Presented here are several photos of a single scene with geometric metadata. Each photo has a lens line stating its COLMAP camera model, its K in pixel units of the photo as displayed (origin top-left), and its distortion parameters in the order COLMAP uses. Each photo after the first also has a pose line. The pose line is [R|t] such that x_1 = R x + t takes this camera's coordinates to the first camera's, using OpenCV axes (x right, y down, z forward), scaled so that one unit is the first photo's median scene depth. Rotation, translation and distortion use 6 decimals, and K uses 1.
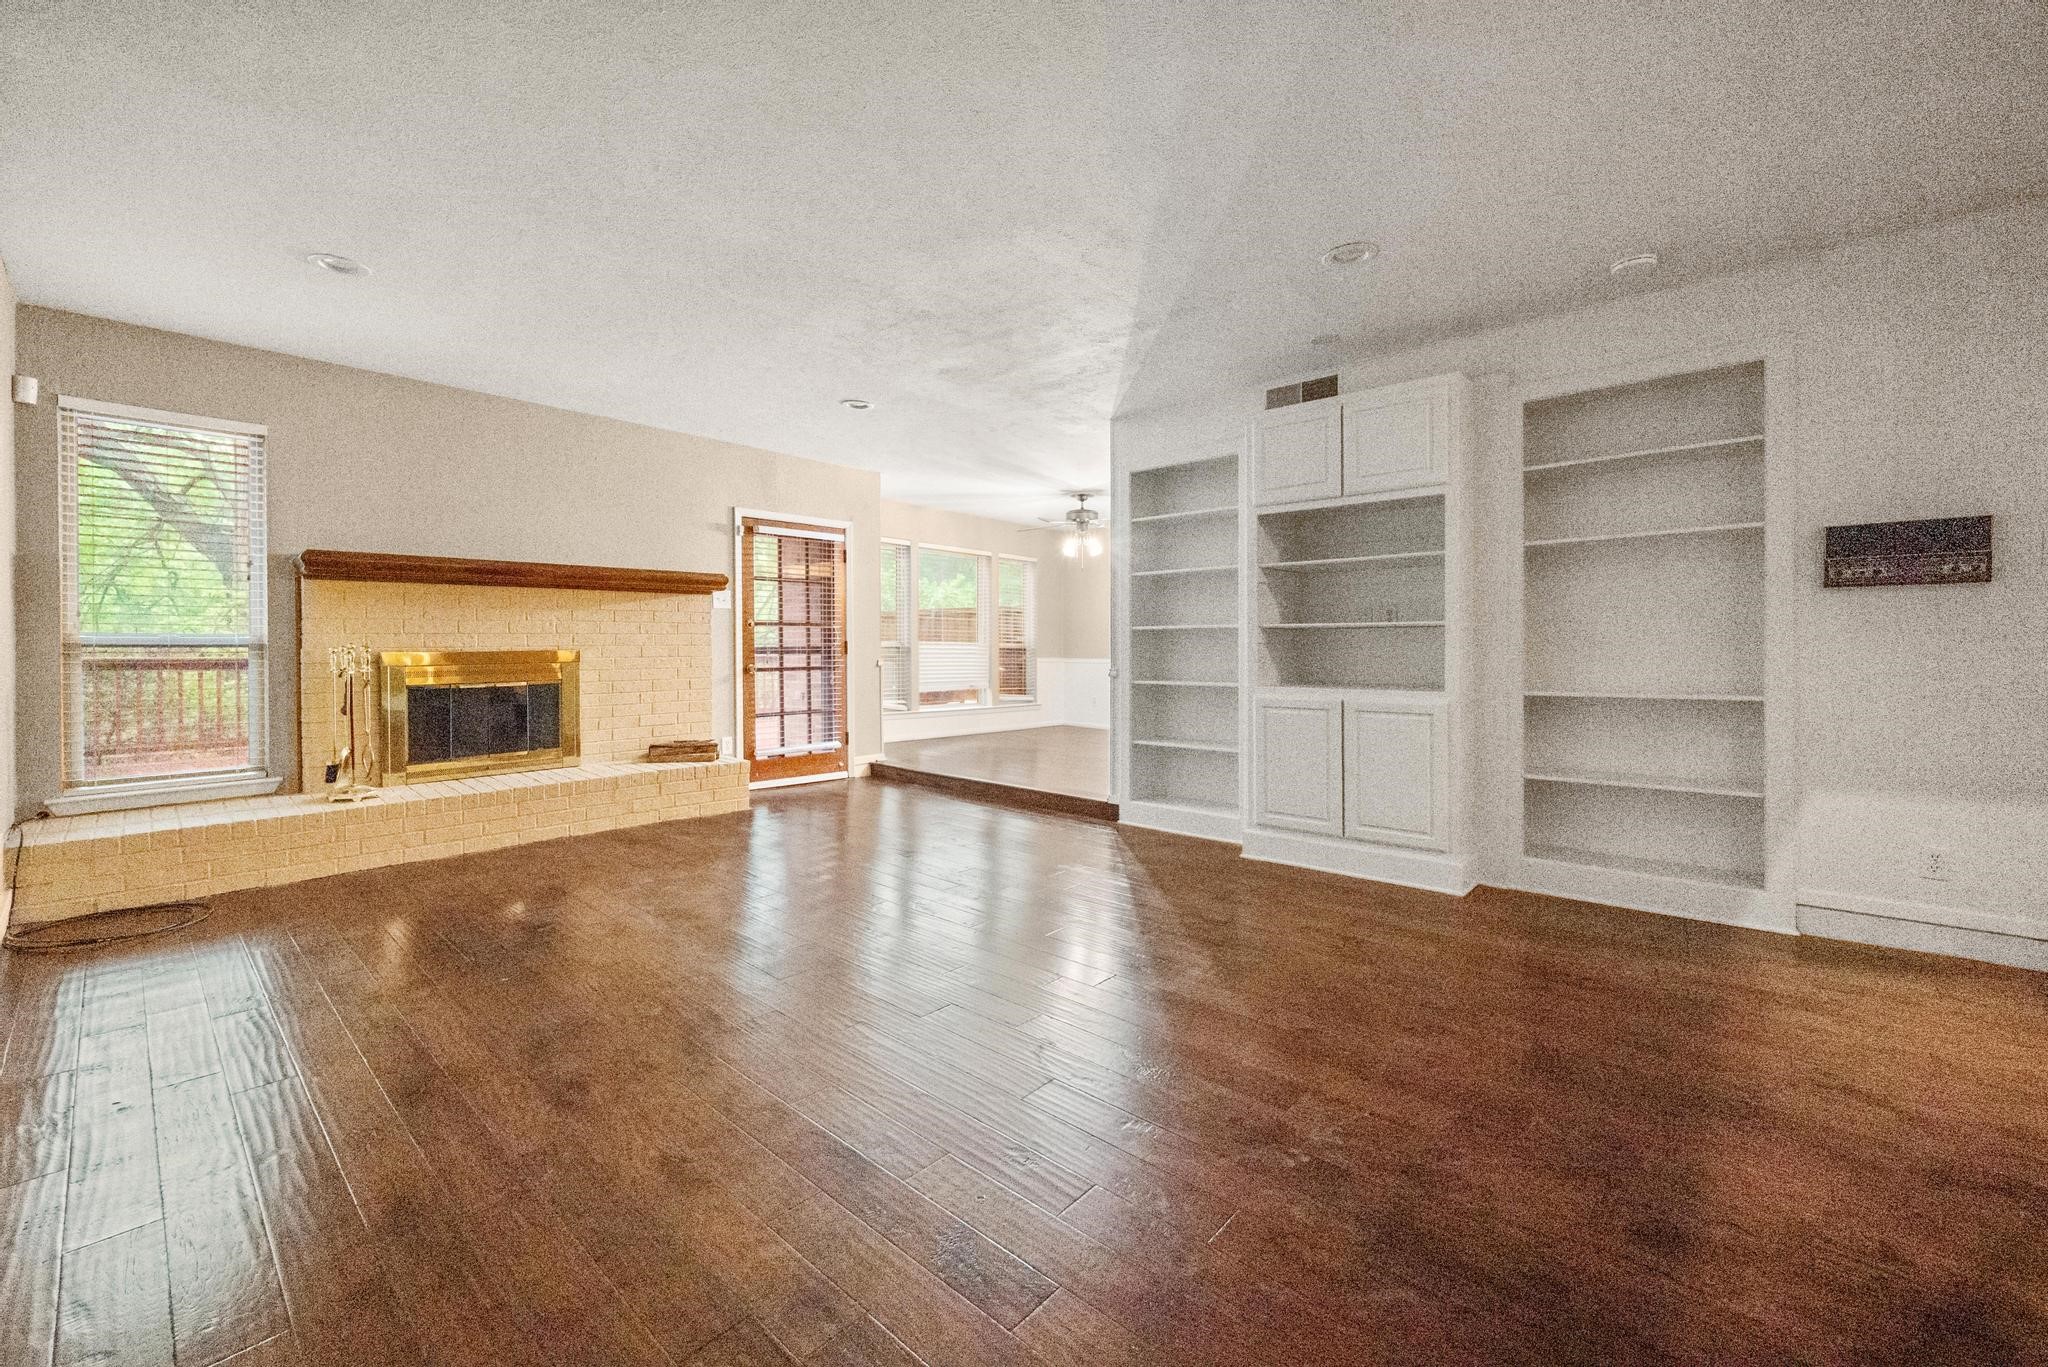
lens RADIAL K [[816.1, 0, 1041.7], [0, 816.1, 651.3], [0, 0, 1]] dist [0.000239, -0.000269]
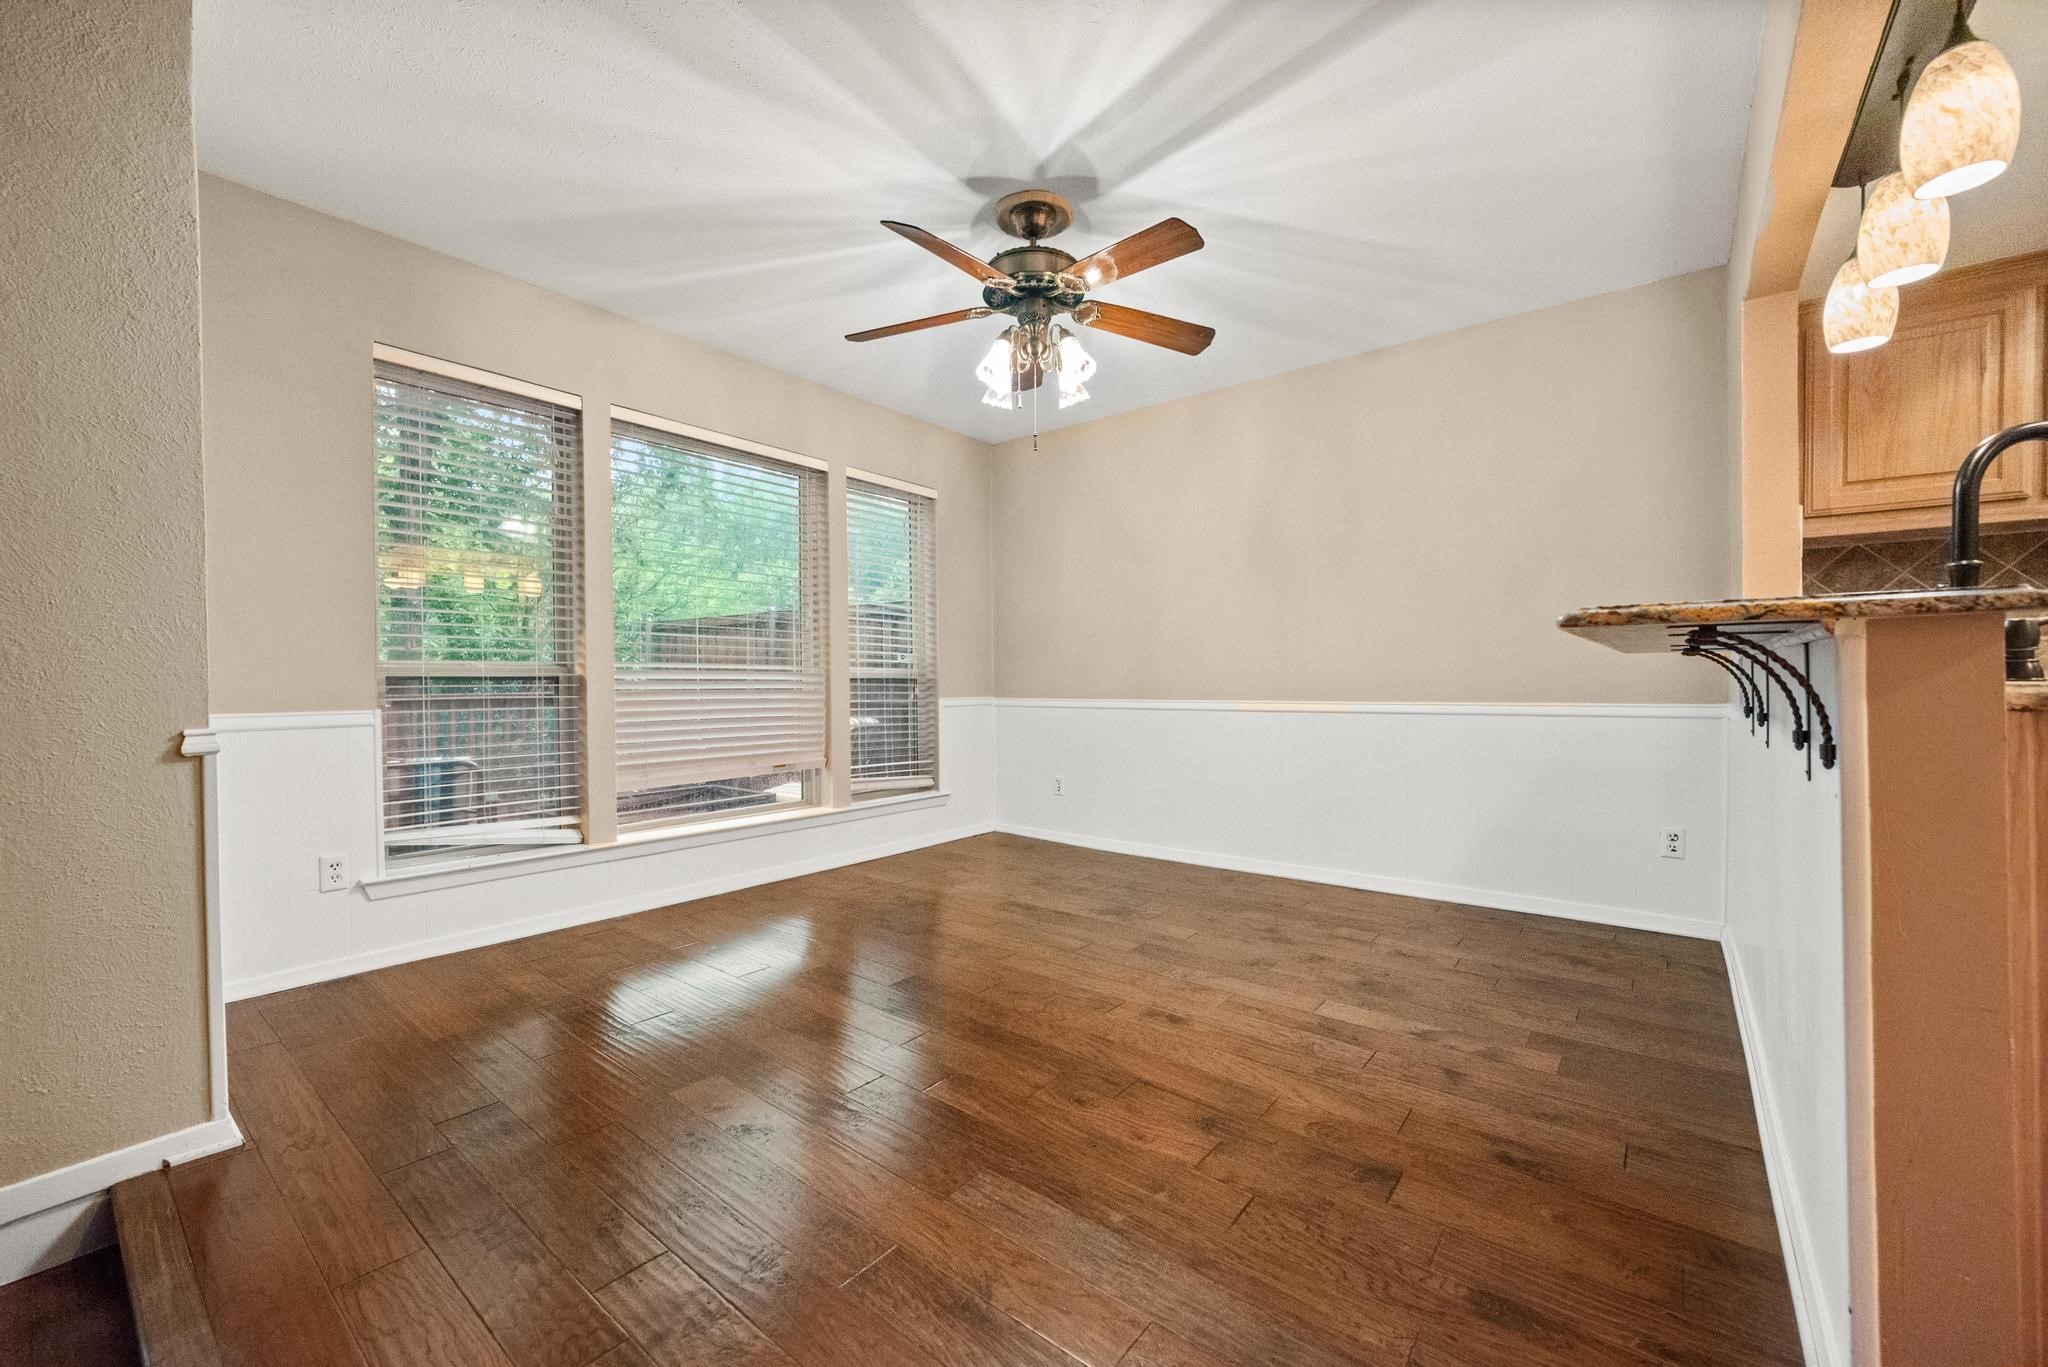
lens RADIAL K [[816.1, 0, 1002.7], [0, 816.1, 688.9], [0, 0, 1]] dist [0.000239, -0.000269]
pose [[0.999737, -0.008860, 0.021139, 0.040640], [0.008666, 0.999920, 0.009262, -0.002202], [-0.021219, -0.009077, 0.999734, 0.973815]]
